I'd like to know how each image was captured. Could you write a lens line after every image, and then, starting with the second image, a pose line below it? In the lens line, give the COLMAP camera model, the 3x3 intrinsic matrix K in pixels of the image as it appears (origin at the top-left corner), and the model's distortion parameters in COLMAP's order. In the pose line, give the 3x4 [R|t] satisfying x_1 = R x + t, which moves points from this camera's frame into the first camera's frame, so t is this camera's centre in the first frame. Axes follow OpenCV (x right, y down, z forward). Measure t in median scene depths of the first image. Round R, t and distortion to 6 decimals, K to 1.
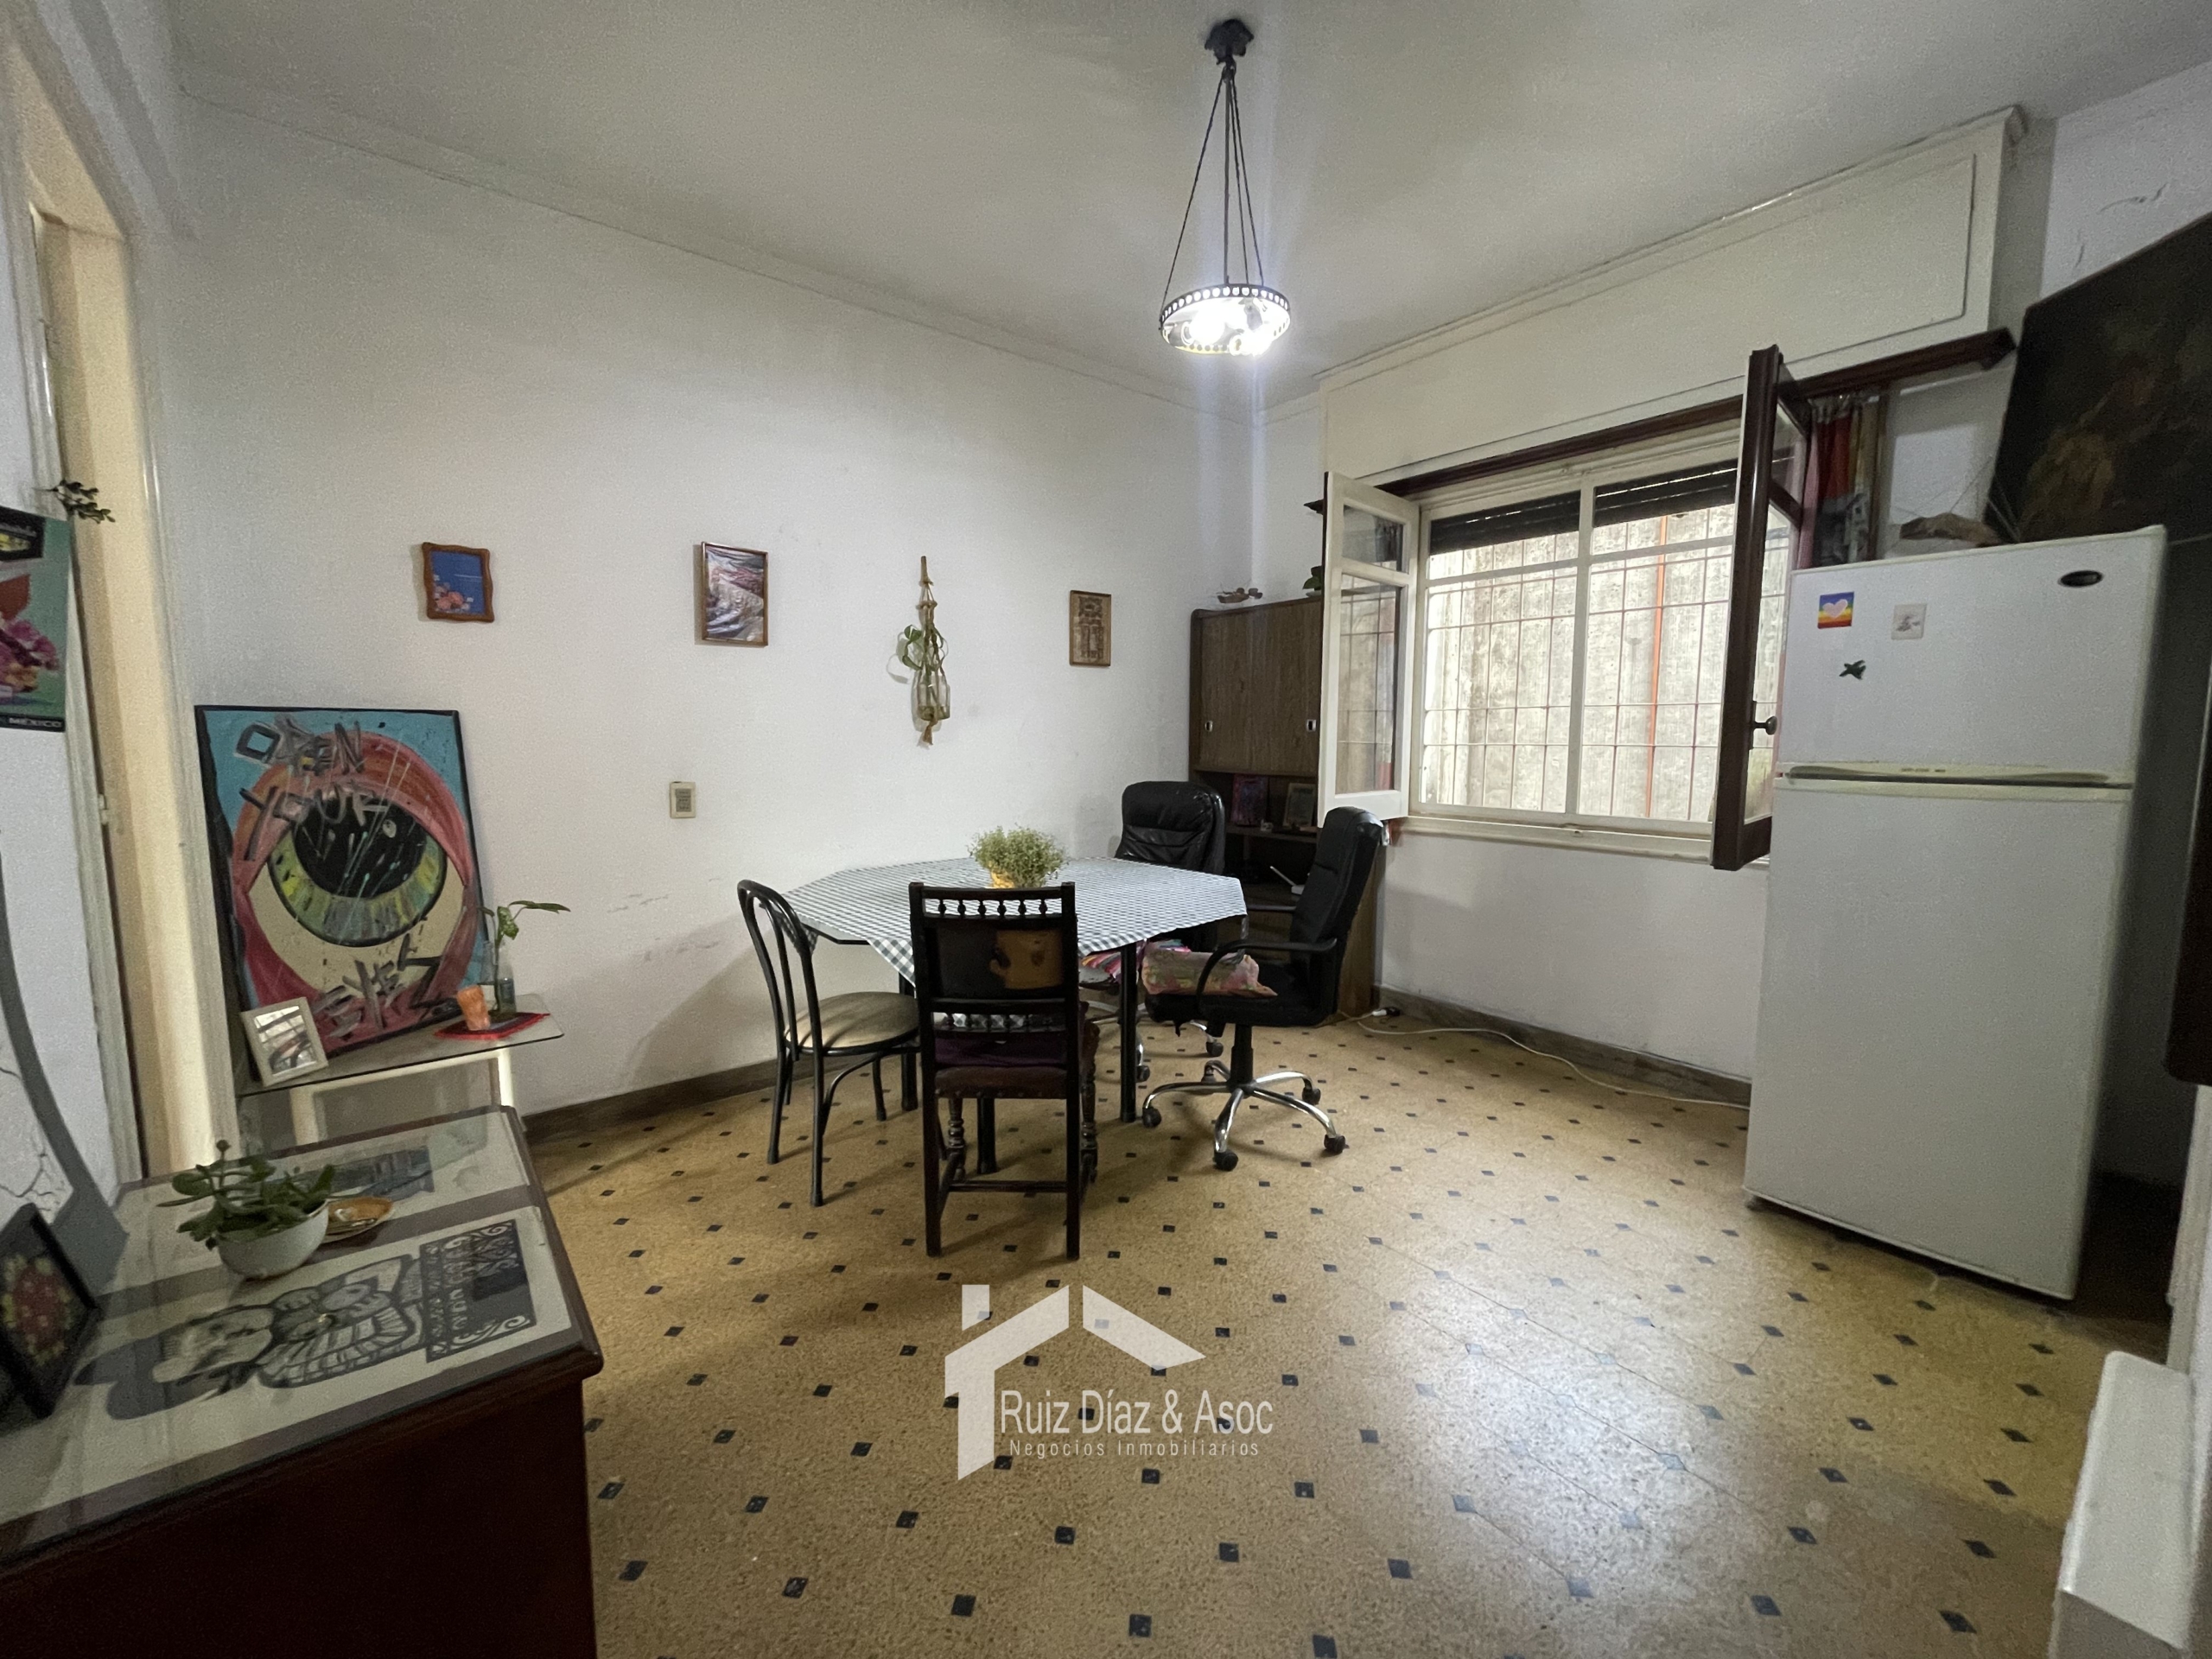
lens RADIAL K [[895.3, 0, 1103.0], [0, 895.3, 827.3], [0, 0, 1]] dist [-0.002456, 0.000072]
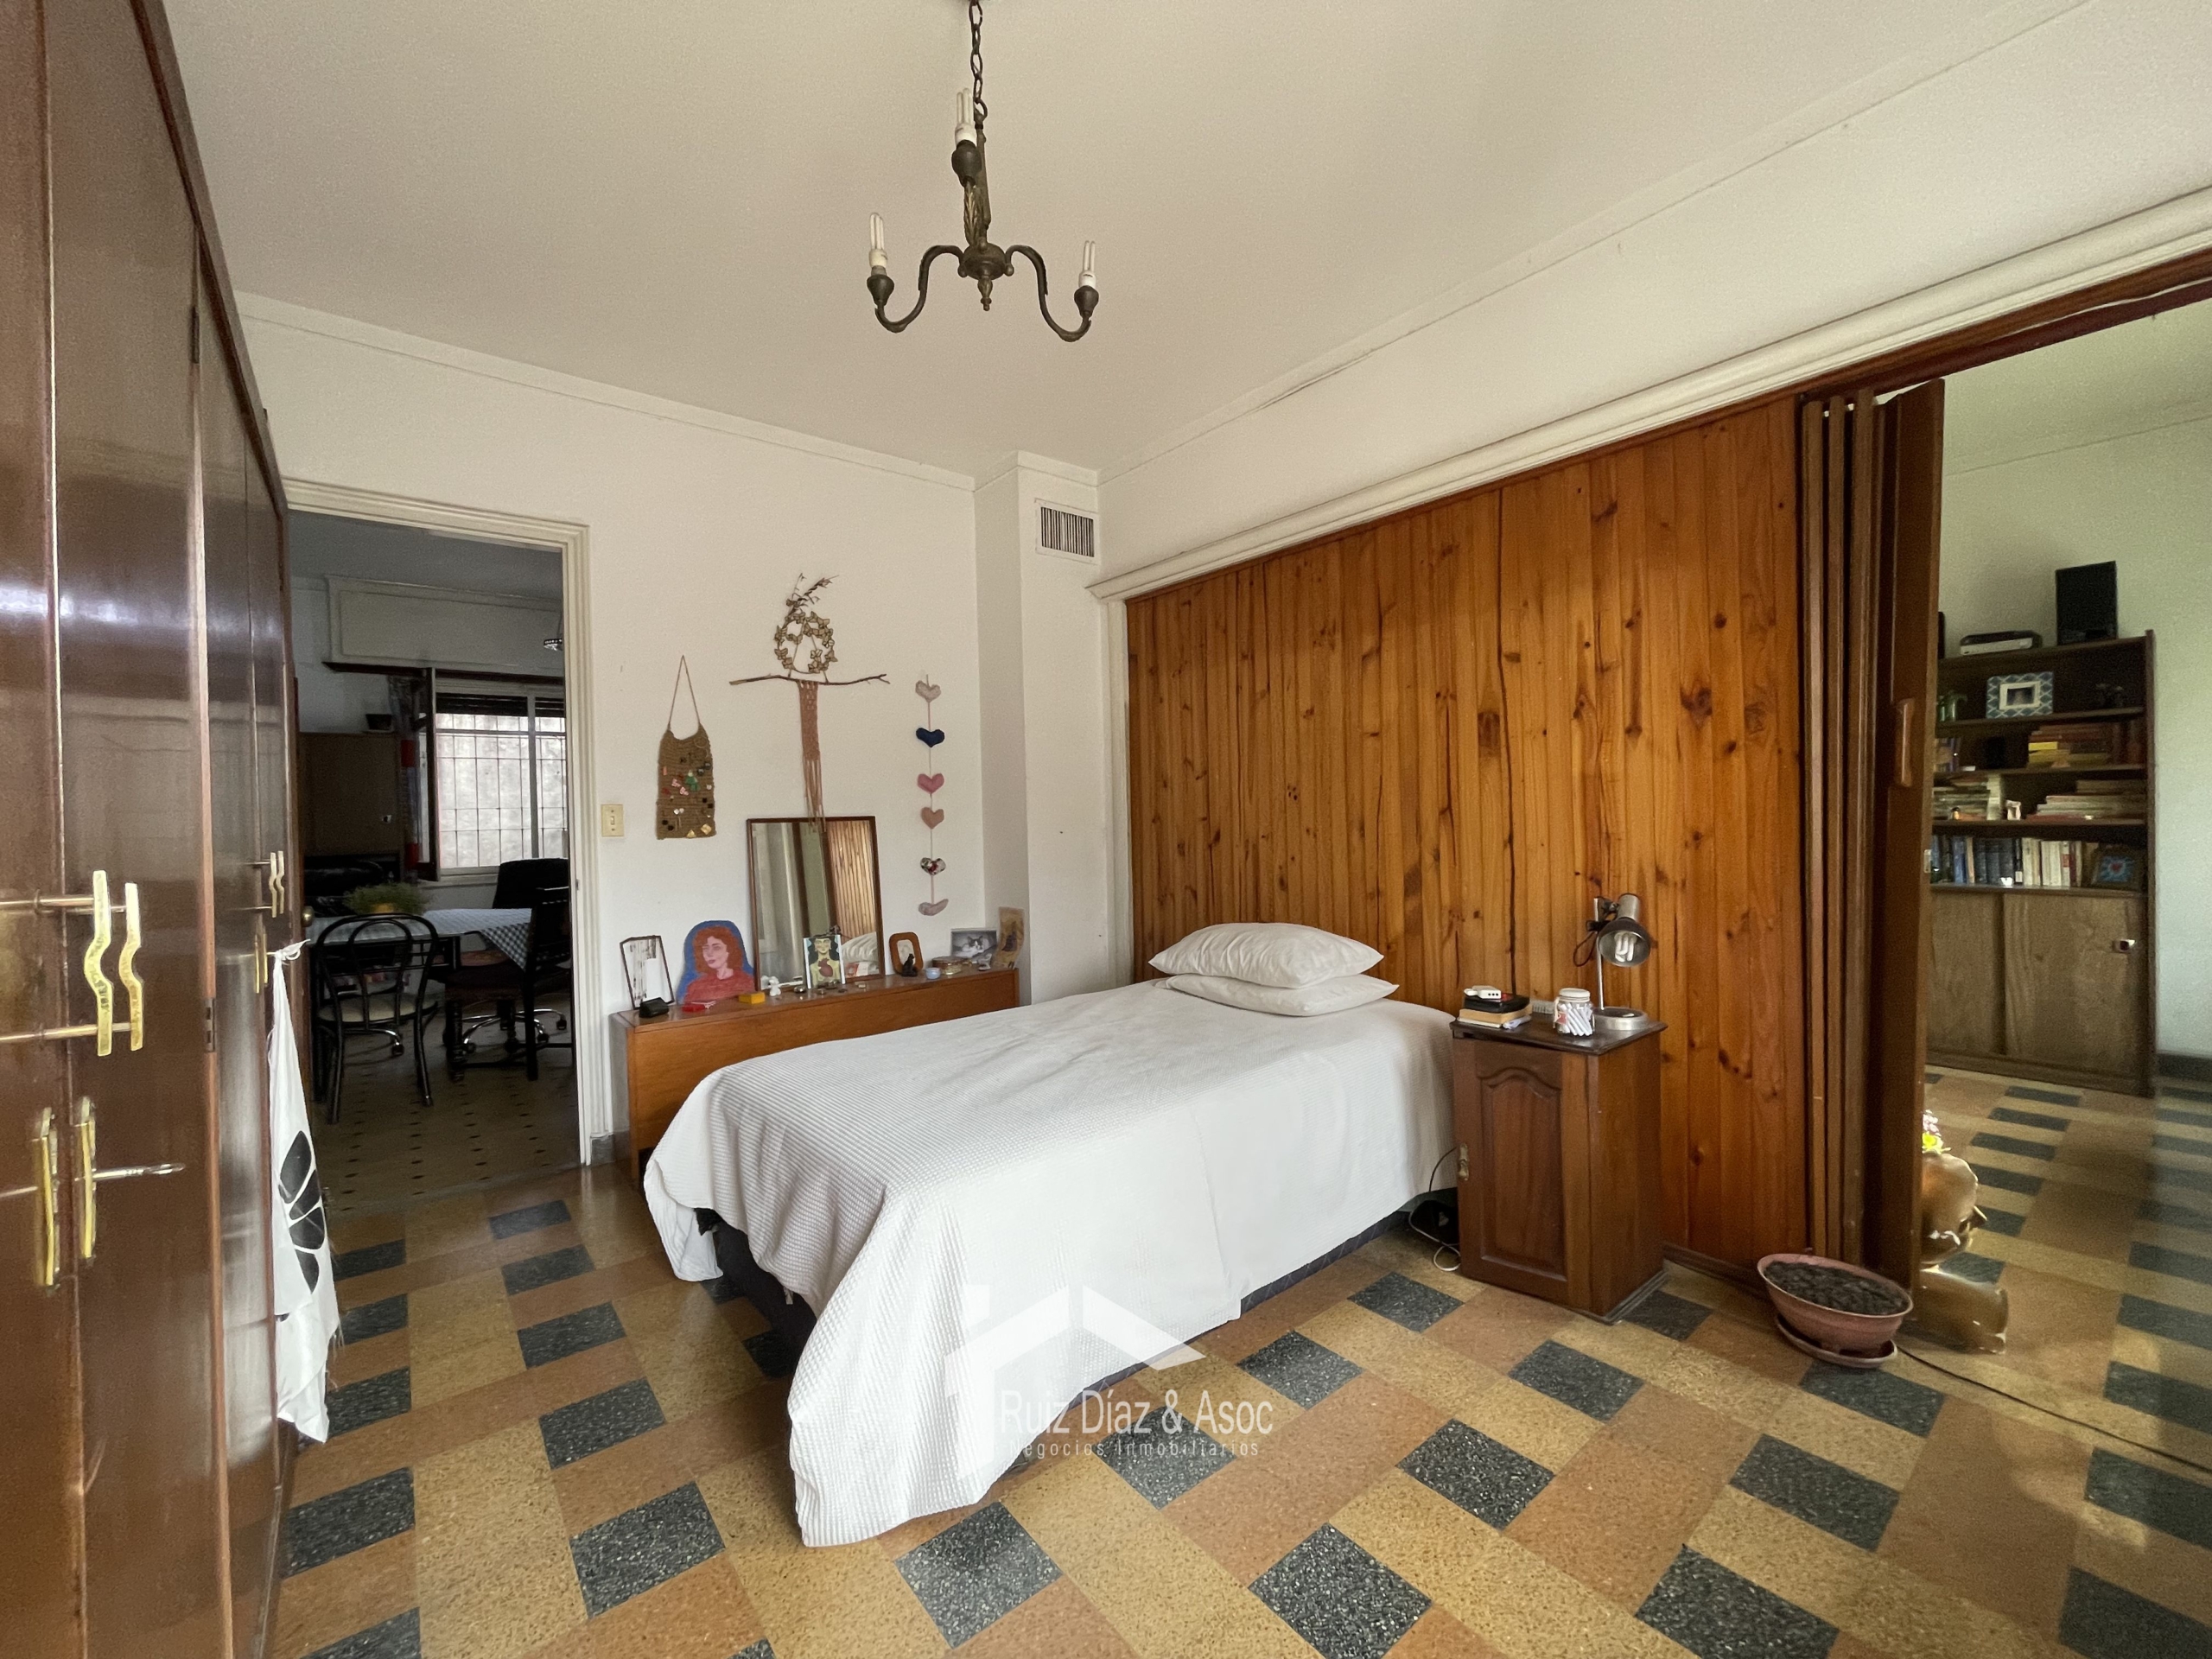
lens RADIAL K [[891.6, 0, 1101.1], [0, 891.6, 823.8], [0, 0, 1]] dist [-0.003186, -0.000495]
pose [[0.007355, -0.009244, 0.999930, -1.951553], [0.125919, 0.992006, 0.008245, 0.051963], [-0.992013, 0.125850, 0.008460, -0.304312]]
